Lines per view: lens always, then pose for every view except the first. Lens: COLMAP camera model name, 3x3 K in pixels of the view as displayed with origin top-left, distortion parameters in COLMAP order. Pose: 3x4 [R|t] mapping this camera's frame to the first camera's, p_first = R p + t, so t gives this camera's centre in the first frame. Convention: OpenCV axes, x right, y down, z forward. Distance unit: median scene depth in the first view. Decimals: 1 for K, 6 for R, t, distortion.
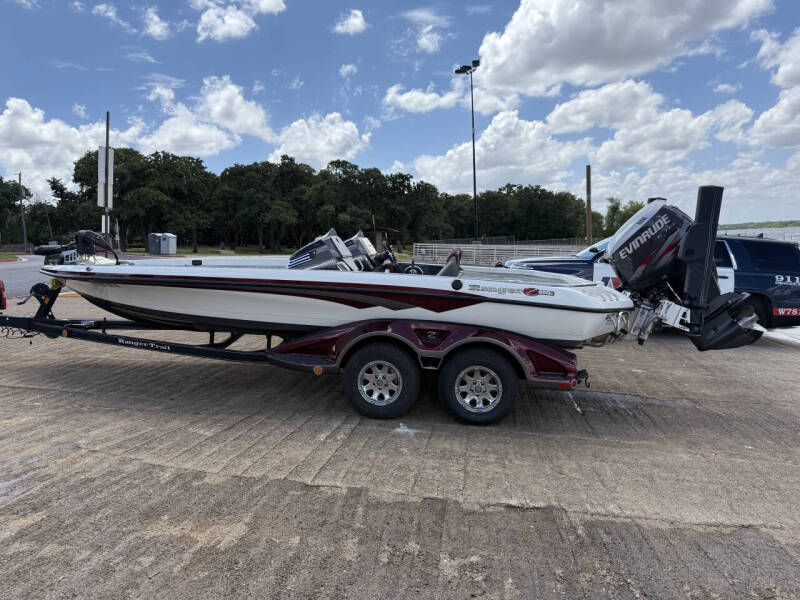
lens RADIAL K [[559.2, 0, 404.0], [0, 559.2, 319.6], [0, 0, 1]] dist [0.037442, -0.048275]
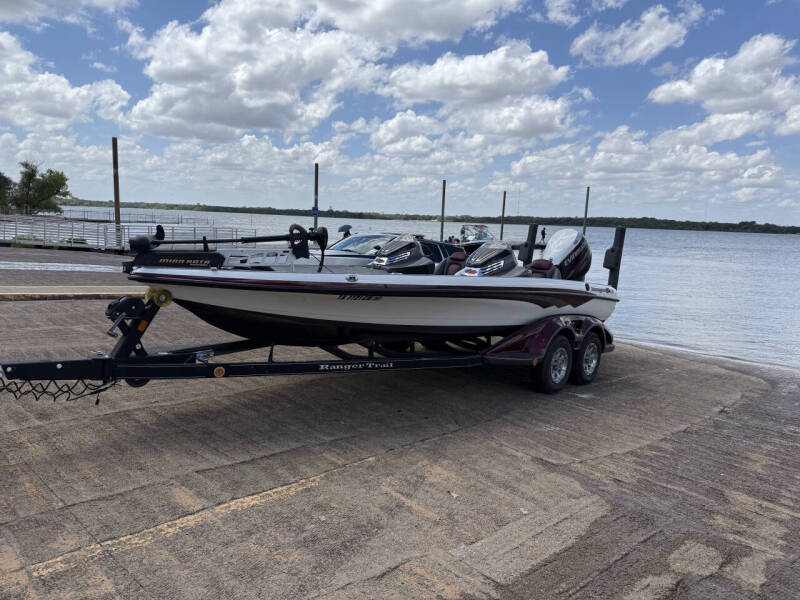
lens RADIAL K [[559.2, 0, 402.0], [0, 559.2, 298.7], [0, 0, 1]] dist [0.037442, -0.048275]
pose [[0.557891, -0.047167, 0.828573, -1.234149], [0.042386, 0.998700, 0.028312, -0.085264], [-0.828831, 0.019325, 0.559165, 0.540336]]
